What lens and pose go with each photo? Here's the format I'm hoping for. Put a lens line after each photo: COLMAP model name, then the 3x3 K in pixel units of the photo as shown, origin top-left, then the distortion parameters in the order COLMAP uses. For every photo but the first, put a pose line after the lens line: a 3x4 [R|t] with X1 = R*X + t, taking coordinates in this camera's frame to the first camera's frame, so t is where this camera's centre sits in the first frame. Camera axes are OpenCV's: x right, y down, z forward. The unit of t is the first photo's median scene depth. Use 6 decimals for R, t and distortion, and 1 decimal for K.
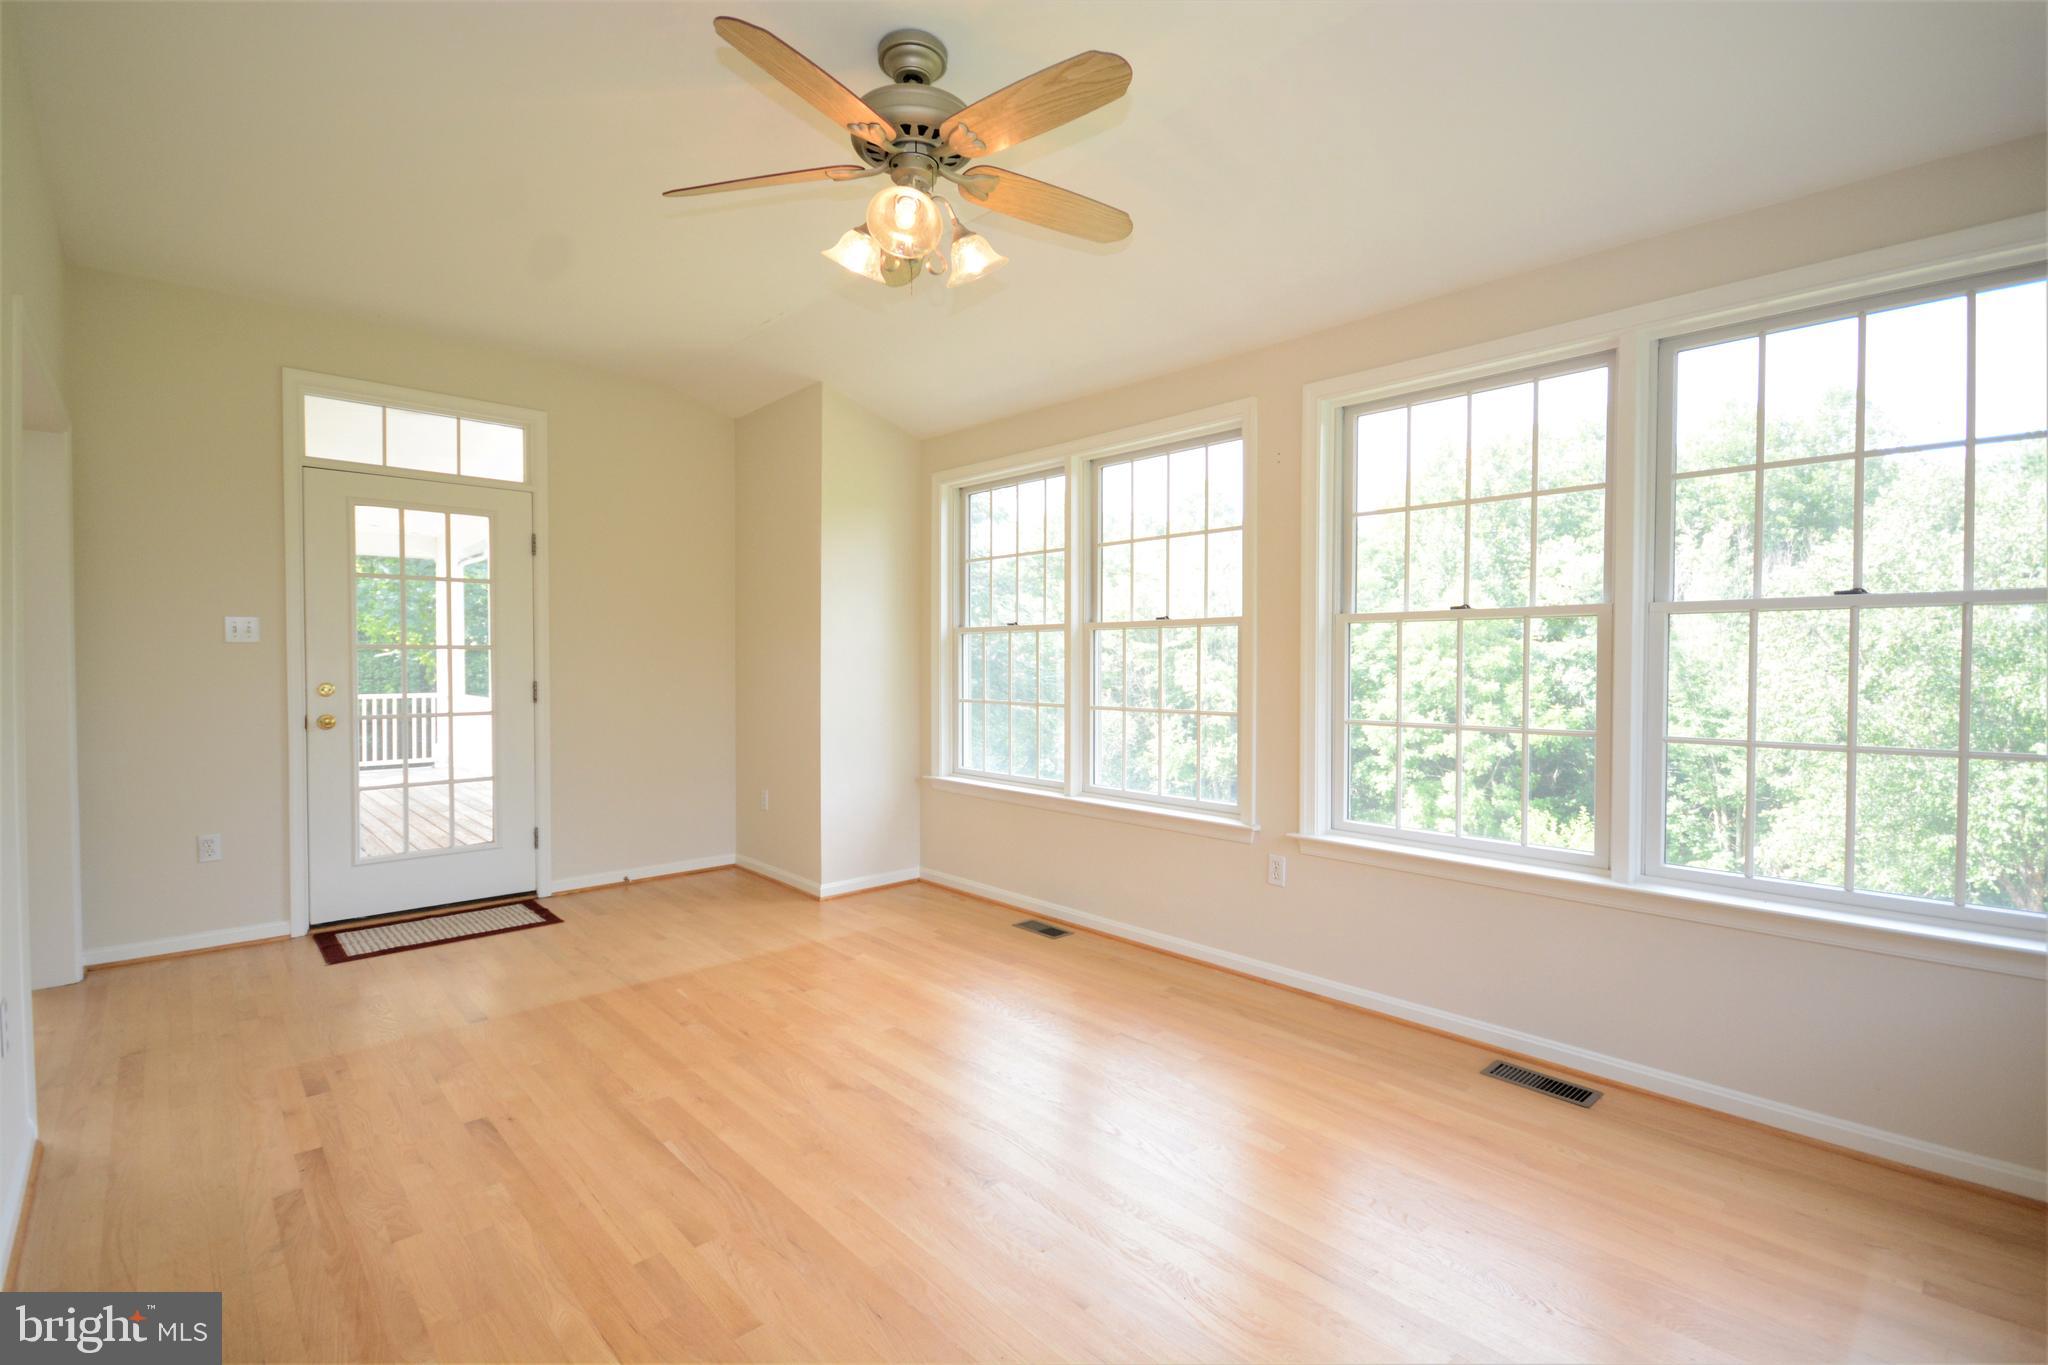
lens RADIAL K [[920.3, 0, 1024.0], [0, 920.3, 682.5], [0, 0, 1]] dist [0.000268, -0.000049]
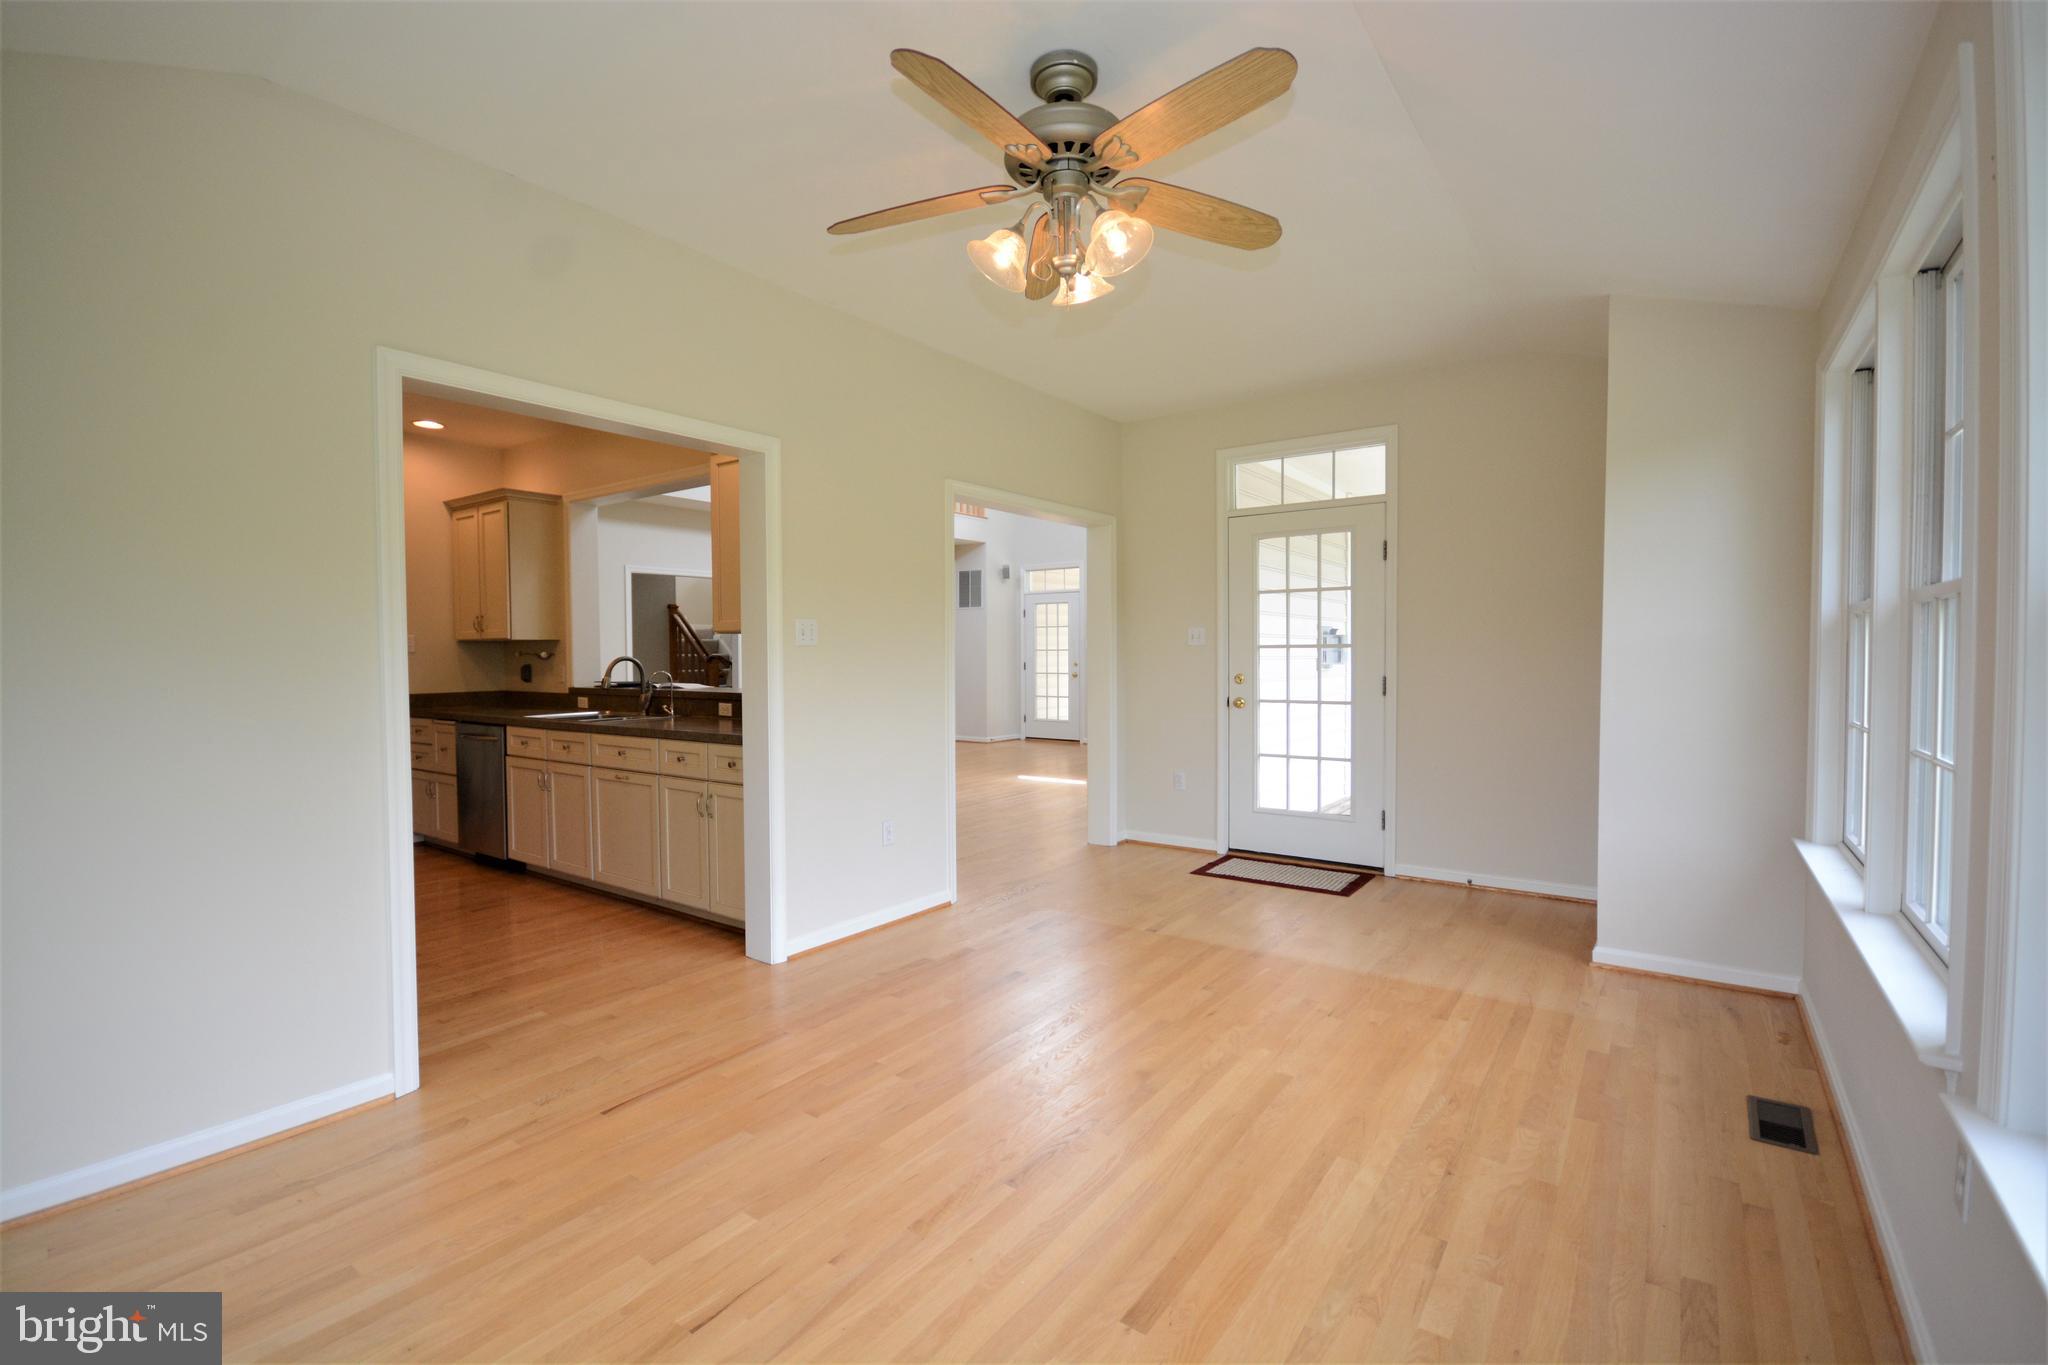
lens RADIAL K [[896.6, 0, 1019.8], [0, 896.6, 678.0], [0, 0, 1]] dist [-0.002754, -0.000215]
pose [[0.203965, 0.025484, -0.978646, 0.477648], [-0.018245, 0.999586, 0.022227, -0.017196], [0.978808, 0.013322, 0.204345, 0.419036]]
